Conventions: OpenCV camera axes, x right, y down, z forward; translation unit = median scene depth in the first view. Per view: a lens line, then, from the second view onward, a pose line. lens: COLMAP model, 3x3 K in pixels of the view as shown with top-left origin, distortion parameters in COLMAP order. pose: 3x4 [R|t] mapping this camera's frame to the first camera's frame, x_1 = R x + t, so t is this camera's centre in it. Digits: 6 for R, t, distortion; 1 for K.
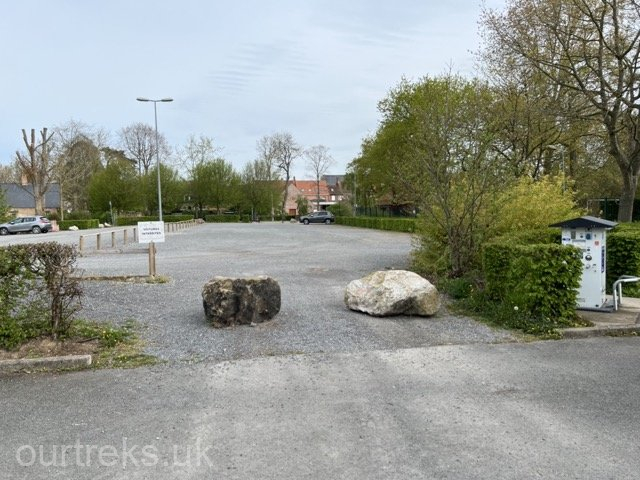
lens RADIAL K [[486.3, 0, 320.0], [0, 486.3, 240.0], [0, 0, 1]] dist [0.088010, 0.001356]
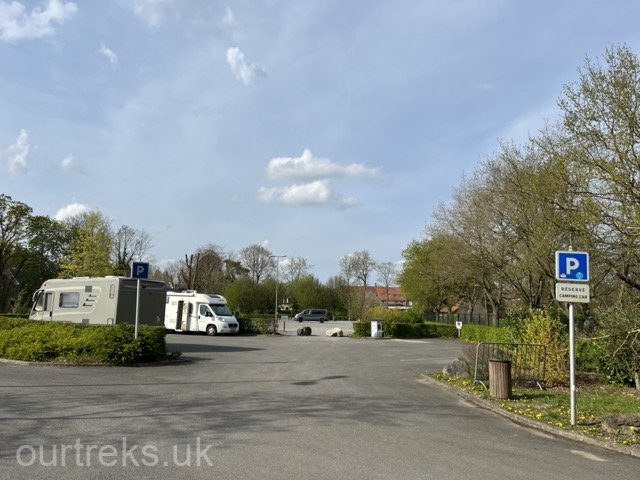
lens RADIAL K [[487.0, 0, 306.9], [0, 487.0, 242.6], [0, 0, 1]] dist [0.306689, 0.000458]
pose [[0.976539, -0.000406, -0.215338, 0.060424], [-0.042496, 0.979968, -0.194567, 0.012856], [0.211104, 0.199153, 0.956960, -0.255289]]
